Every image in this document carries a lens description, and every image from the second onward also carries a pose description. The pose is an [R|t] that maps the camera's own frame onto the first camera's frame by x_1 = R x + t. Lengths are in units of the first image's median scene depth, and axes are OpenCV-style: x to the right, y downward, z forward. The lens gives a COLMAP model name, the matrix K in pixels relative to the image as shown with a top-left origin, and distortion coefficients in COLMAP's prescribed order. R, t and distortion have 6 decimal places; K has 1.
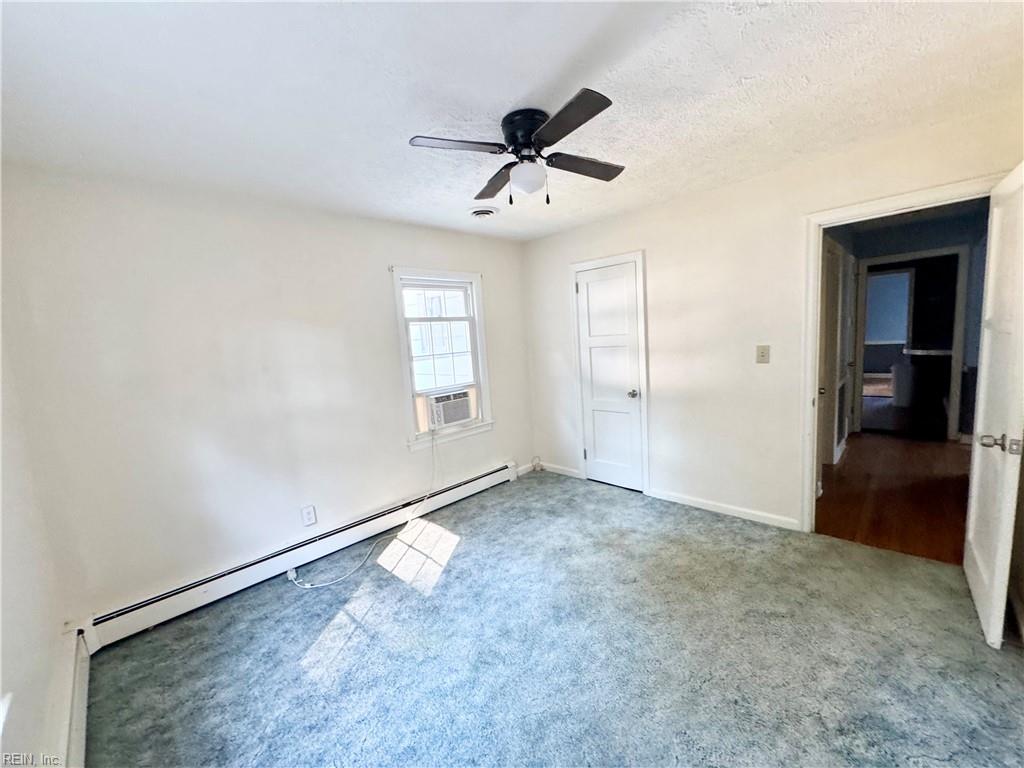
lens RADIAL K [[412.0, 0, 512.7], [0, 412.0, 376.5], [0, 0, 1]] dist [-0.006202, 0.001012]
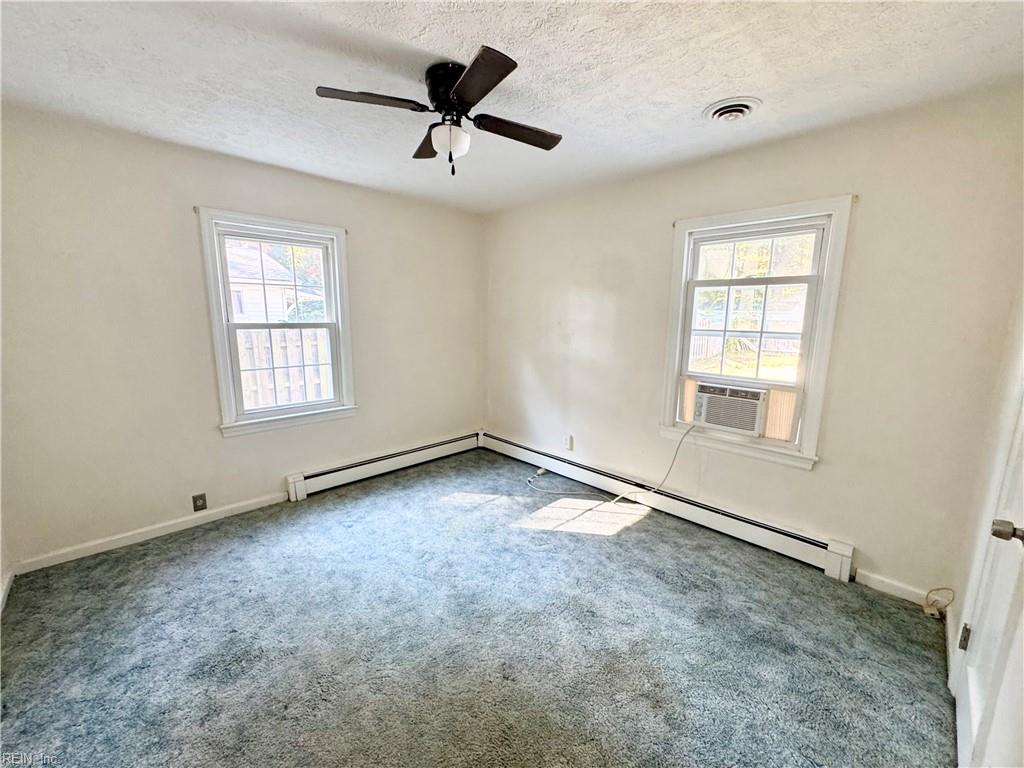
lens RADIAL K [[412.0, 0, 507.4], [0, 412.0, 379.1], [0, 0, 1]] dist [-0.006202, 0.001012]
pose [[-0.021430, 0.223177, -0.974542, 0.665289], [-0.108615, 0.968477, 0.224176, -0.109785], [0.993853, 0.110654, 0.003486, 0.733432]]
